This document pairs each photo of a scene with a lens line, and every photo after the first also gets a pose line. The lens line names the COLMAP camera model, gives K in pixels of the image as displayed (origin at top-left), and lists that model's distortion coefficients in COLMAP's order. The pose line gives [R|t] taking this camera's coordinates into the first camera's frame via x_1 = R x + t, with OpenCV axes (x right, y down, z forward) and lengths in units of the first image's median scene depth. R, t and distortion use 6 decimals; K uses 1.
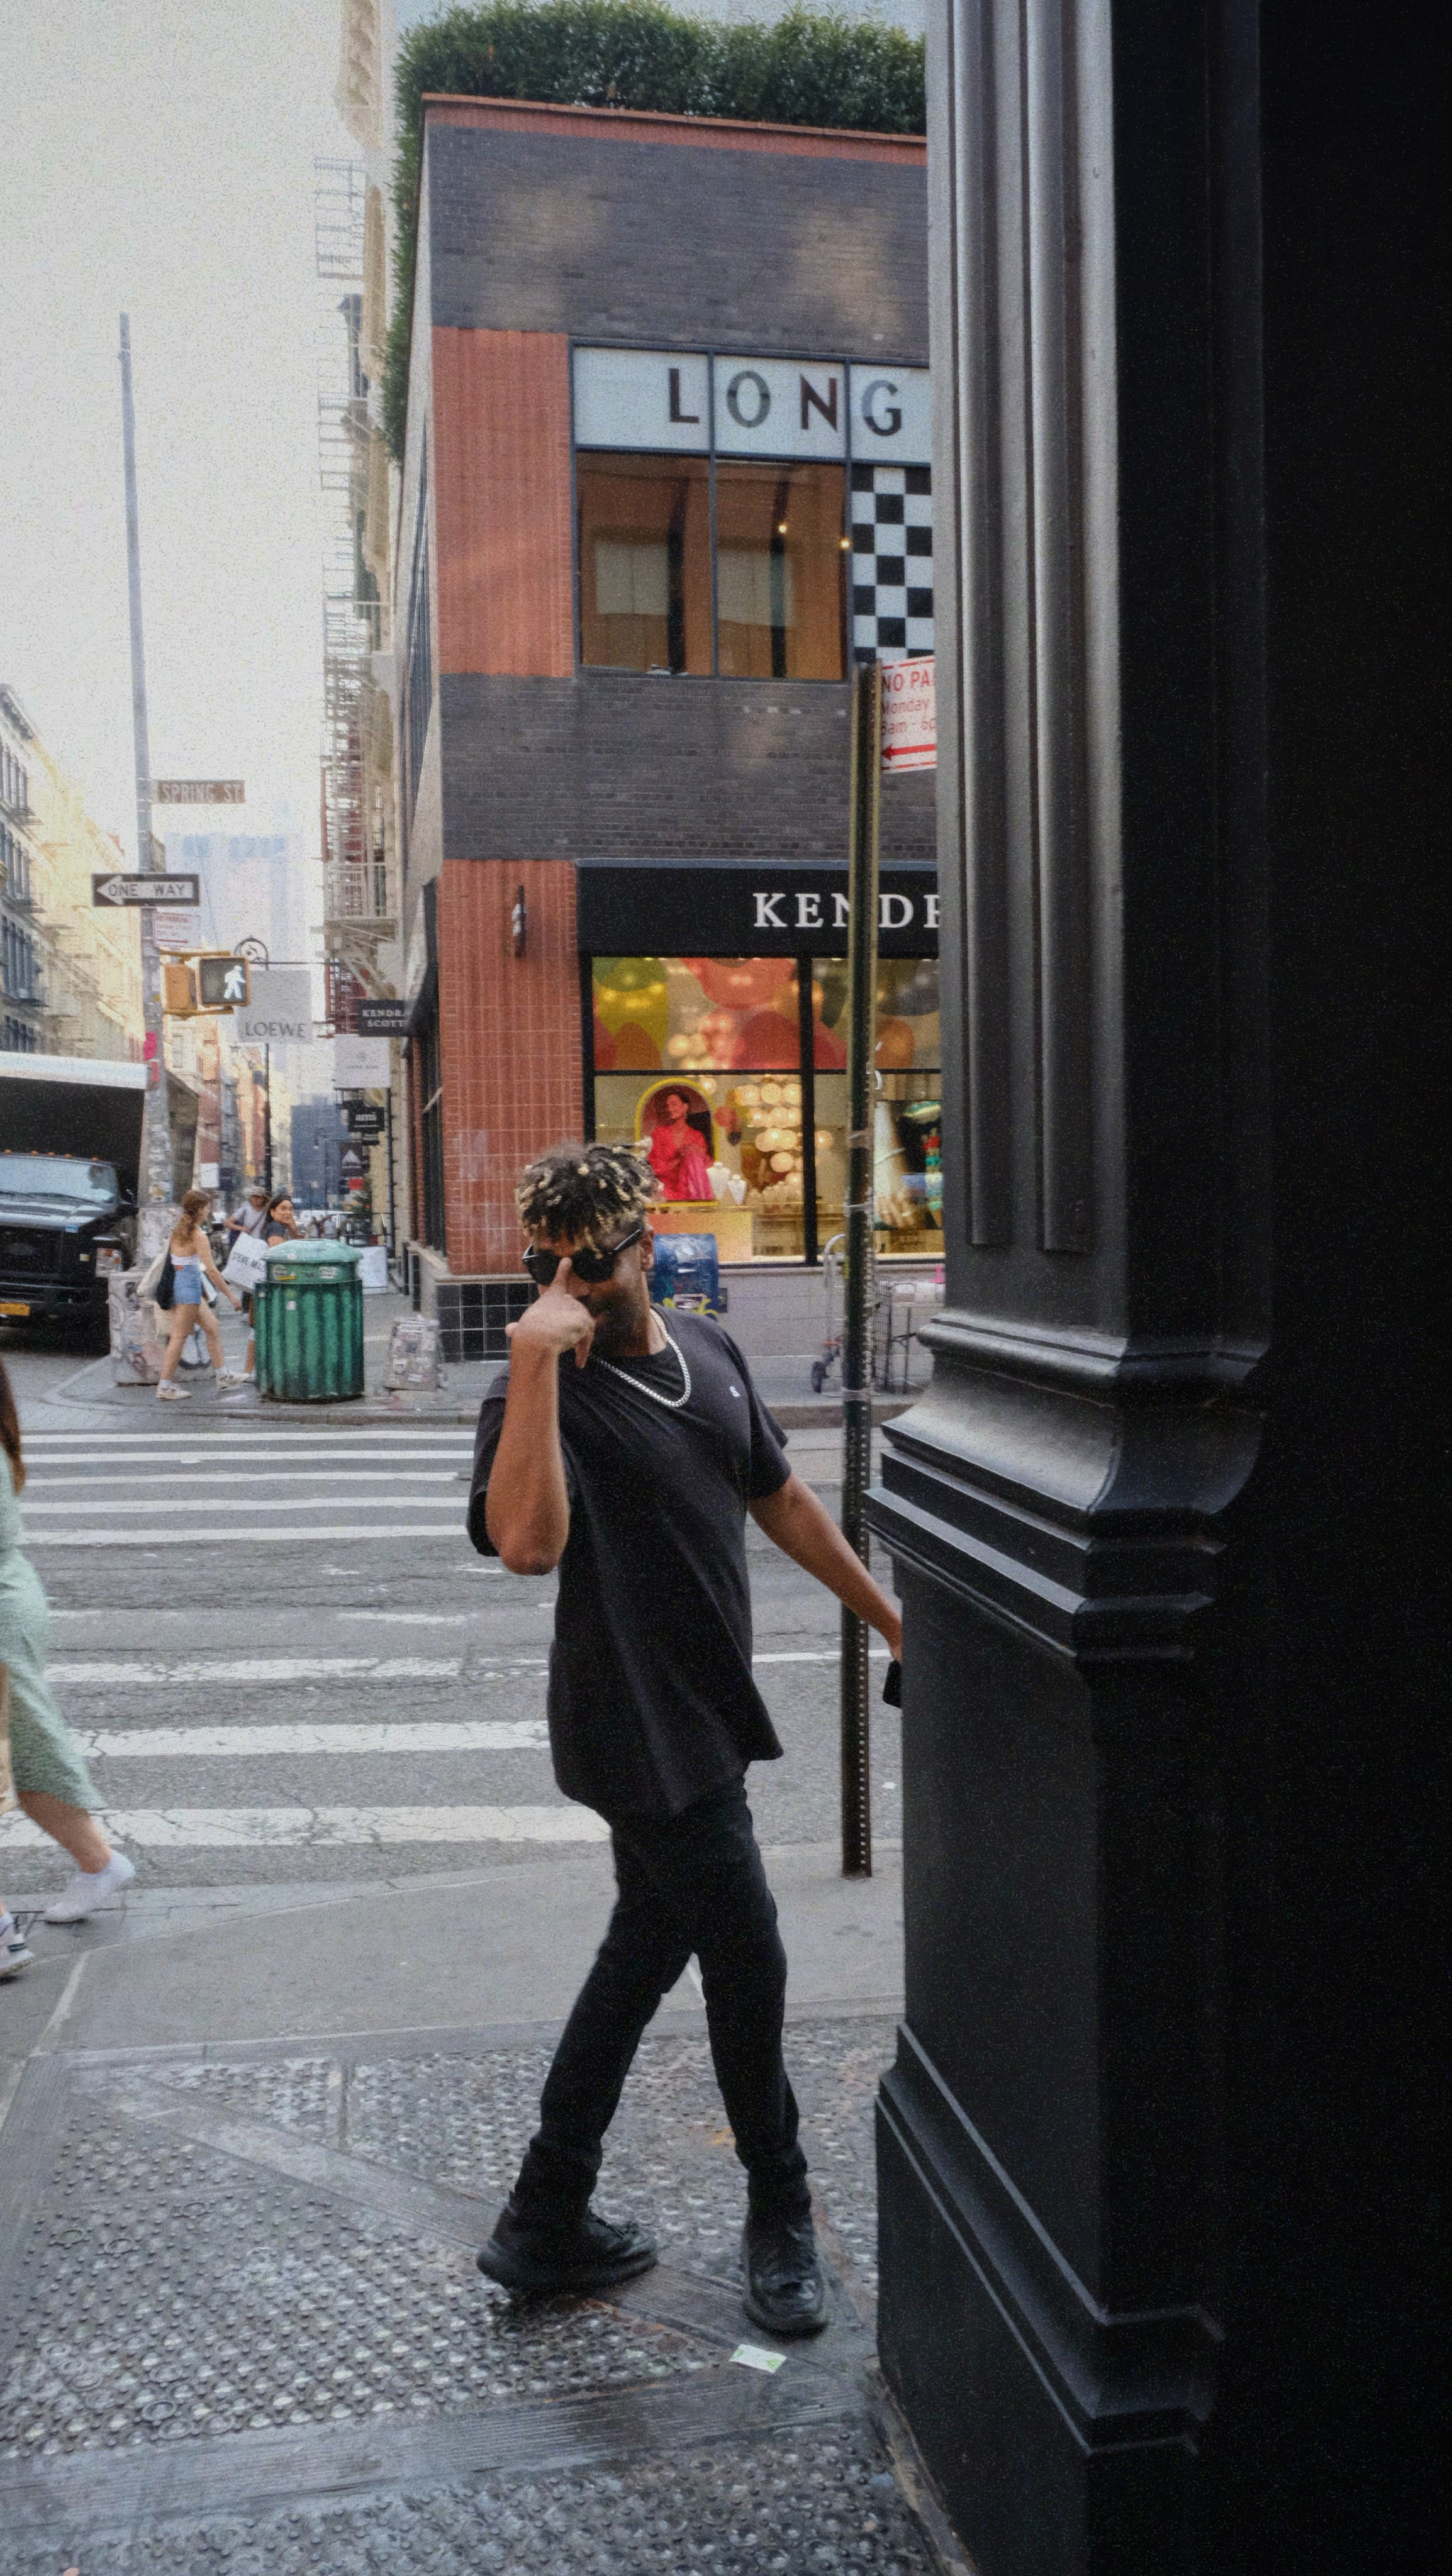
lens RADIAL K [[2120.7, 0, 726.0], [0, 2120.7, 1288.0], [0, 0, 1]] dist [0.007907, 0.006013]
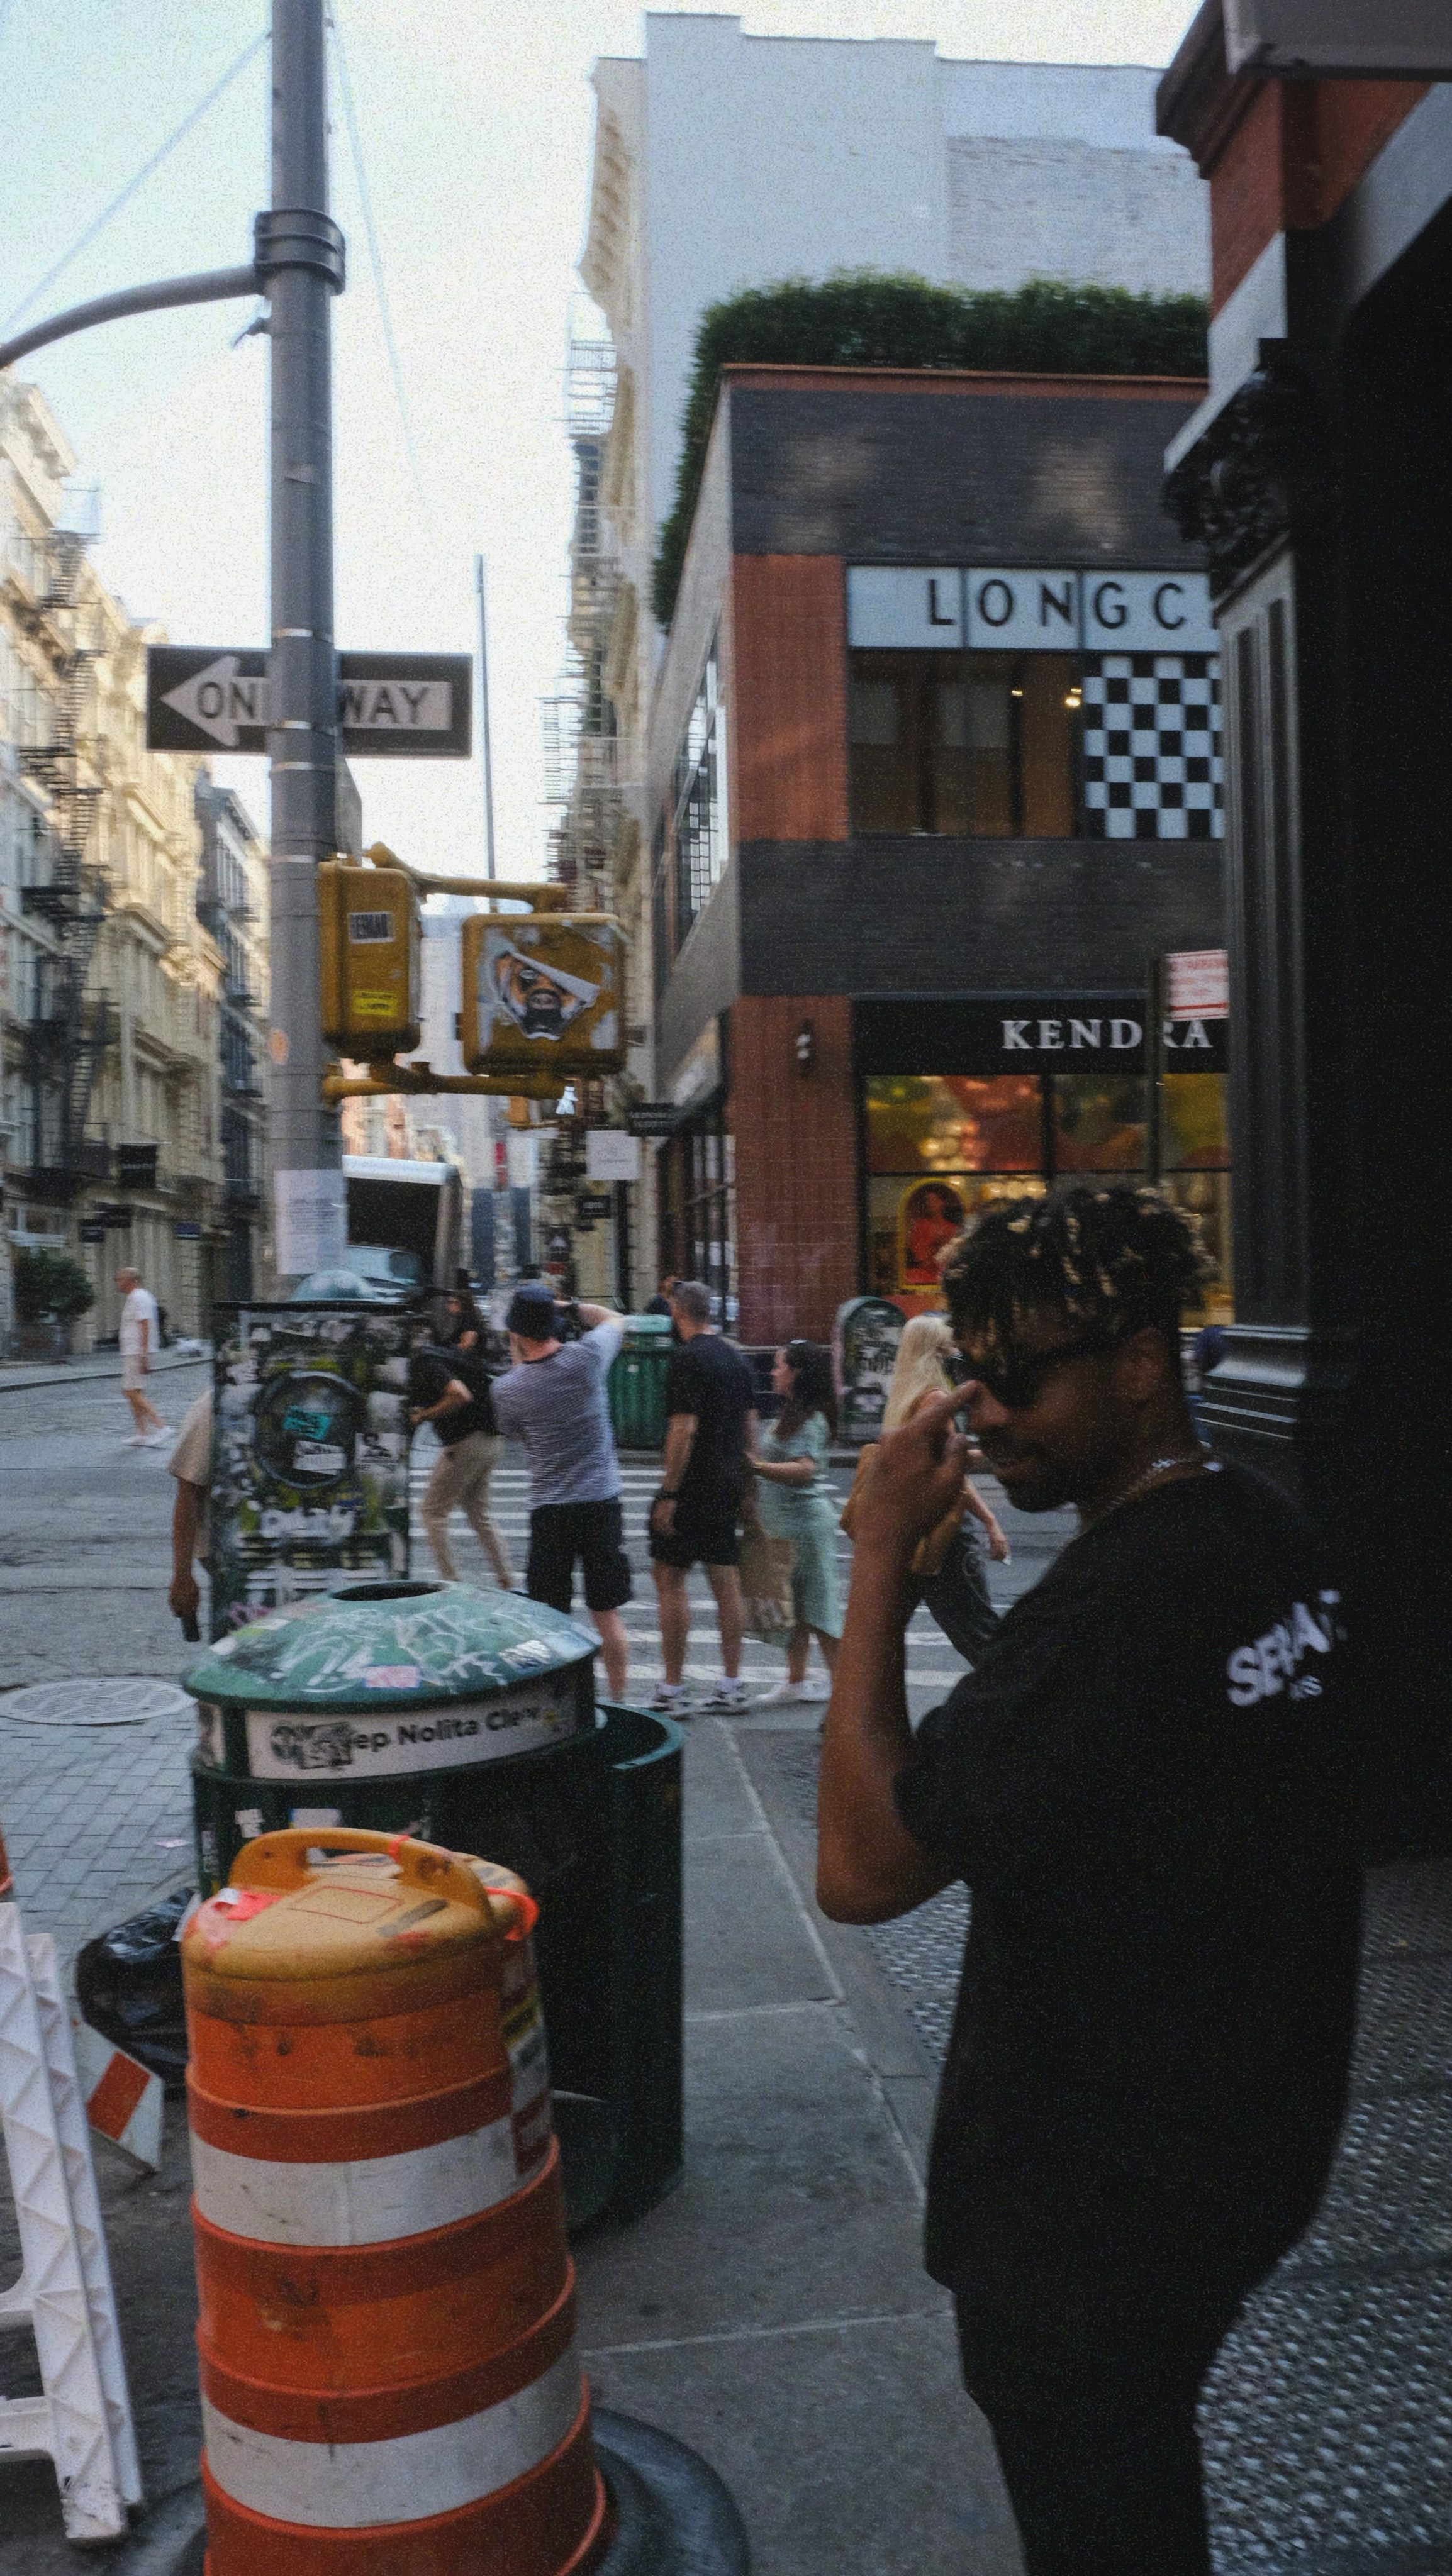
lens RADIAL K [[2161.2, 0, 726.0], [0, 2161.2, 1288.0], [0, 0, 1]] dist [-0.011598, 0.000269]
pose [[0.996013, -0.000275, -0.089213, -0.032023], [-0.003300, 0.999197, -0.039924, 0.009454], [0.089152, 0.040059, 0.995212, -0.190033]]
